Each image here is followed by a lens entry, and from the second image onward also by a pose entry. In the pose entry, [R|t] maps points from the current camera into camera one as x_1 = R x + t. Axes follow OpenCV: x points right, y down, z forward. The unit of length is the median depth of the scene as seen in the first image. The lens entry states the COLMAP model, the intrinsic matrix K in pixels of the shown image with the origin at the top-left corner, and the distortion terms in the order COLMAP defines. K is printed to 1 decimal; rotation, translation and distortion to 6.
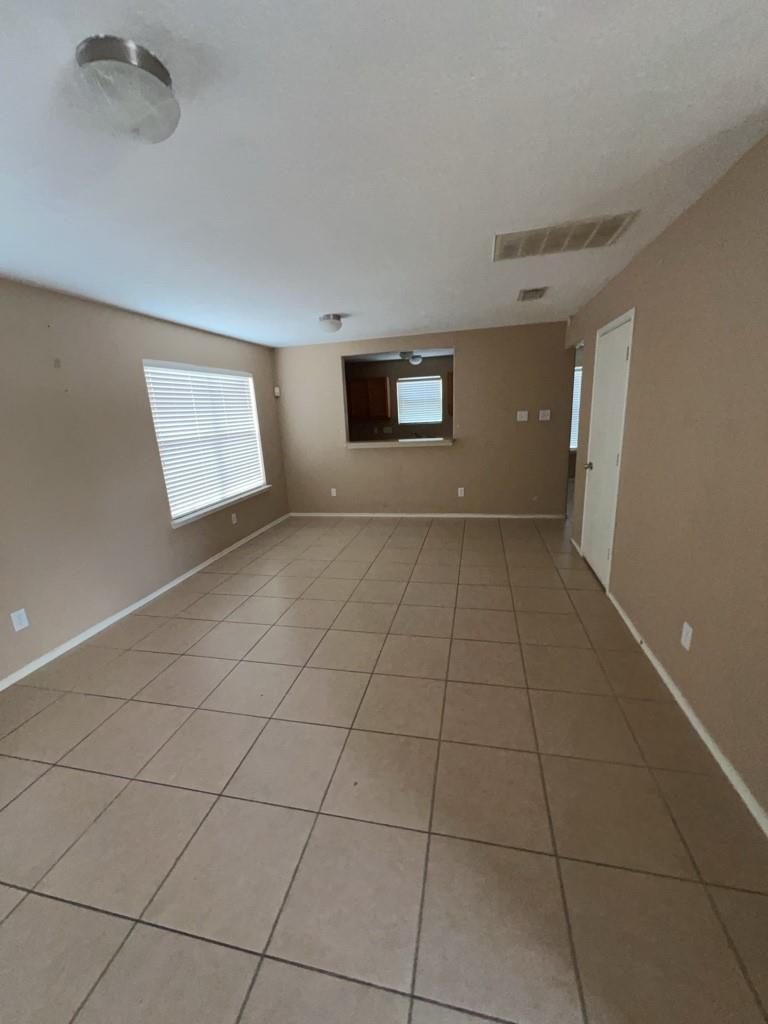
lens RADIAL K [[405.5, 0, 382.9], [0, 405.5, 514.6], [0, 0, 1]] dist [-0.004401, 0.000234]
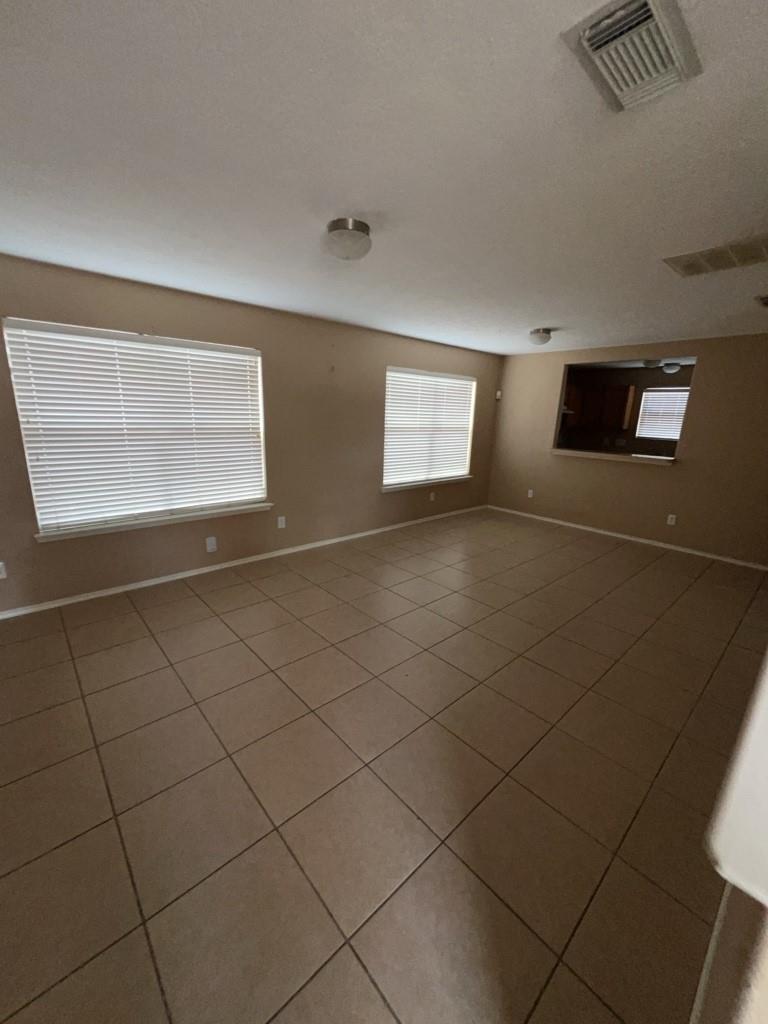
lens RADIAL K [[405.5, 0, 381.7], [0, 405.5, 513.5], [0, 0, 1]] dist [-0.004401, 0.000234]
pose [[0.812552, 0.215496, -0.541591, 0.174365], [-0.216910, 0.974208, 0.062201, 0.015795], [0.541027, 0.066935, 0.838338, -0.094904]]
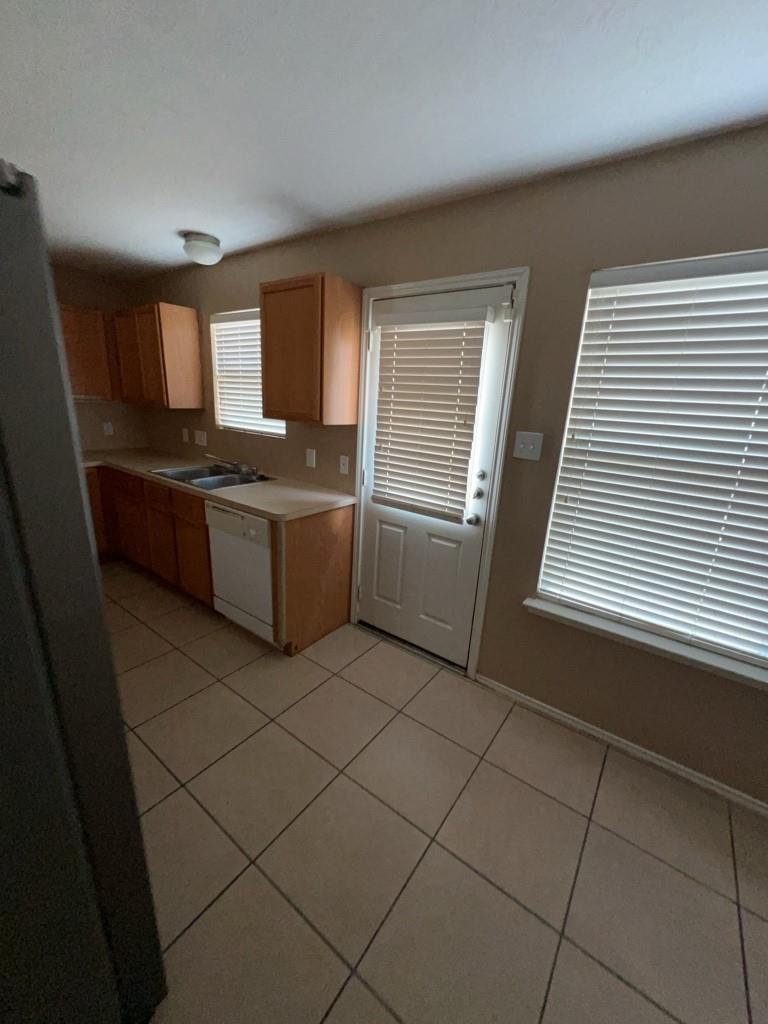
lens RADIAL K [[405.5, 0, 383.9], [0, 405.5, 512.9], [0, 0, 1]] dist [-0.004401, 0.000234]
pose [[-0.414505, 0.264621, -0.870725, -0.008483], [-0.264757, 0.880340, 0.393579, -0.183447], [0.870683, 0.393671, -0.294845, 0.733479]]
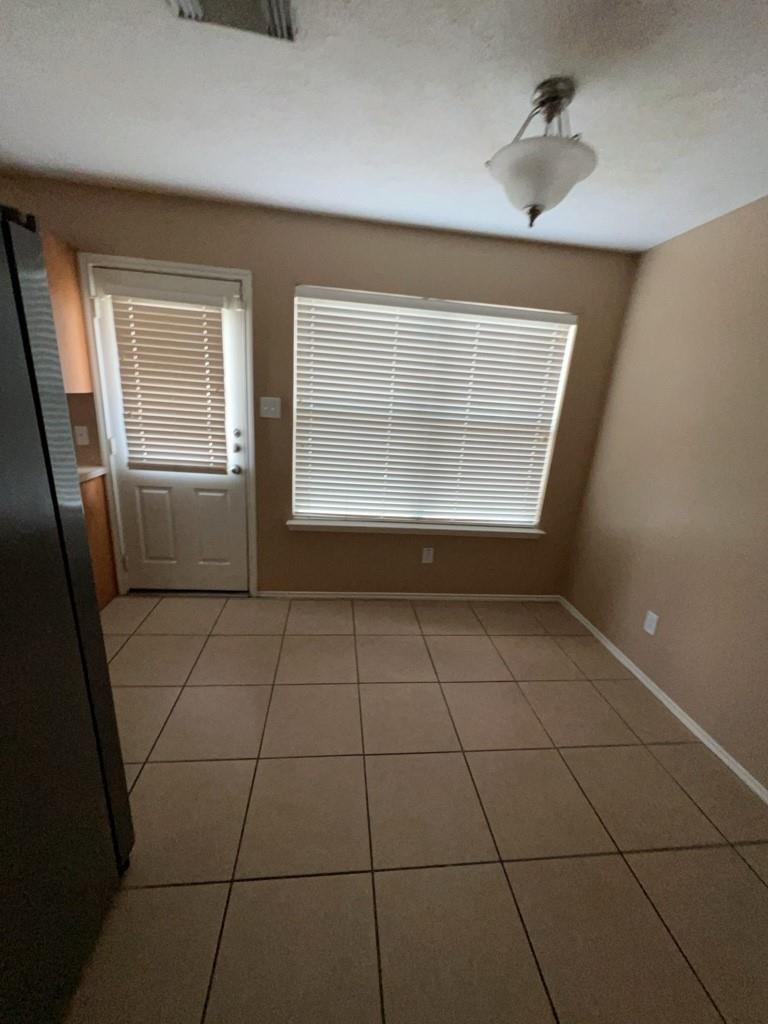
lens RADIAL K [[405.5, 0, 386.0], [0, 405.5, 510.0], [0, 0, 1]] dist [-0.004401, 0.000234]
pose [[0.320445, 0.336017, -0.885668, 0.132981], [-0.325104, 0.917194, 0.230351, -0.172182], [0.889731, 0.214120, 0.403151, 0.665277]]
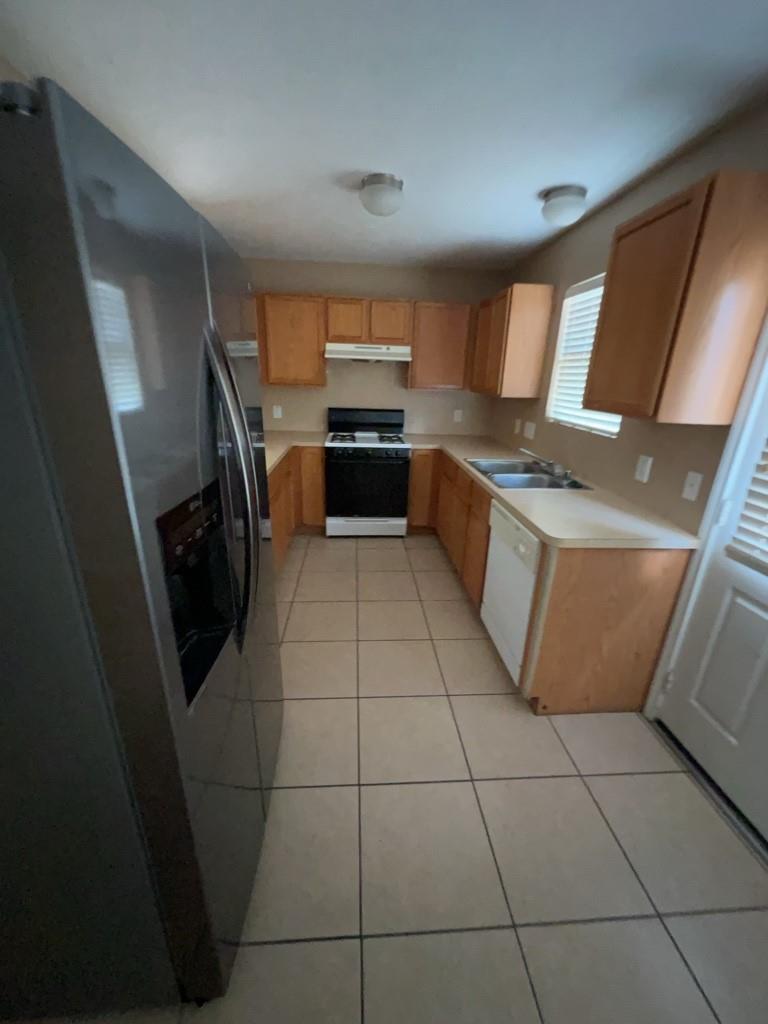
lens RADIAL K [[405.5, 0, 383.8], [0, 405.5, 514.2], [0, 0, 1]] dist [-0.004401, 0.000234]
pose [[-0.961730, 0.096823, -0.256320, -0.121548], [-0.064489, 0.829215, 0.555196, -0.169904], [0.266301, 0.550479, -0.791238, 0.721167]]
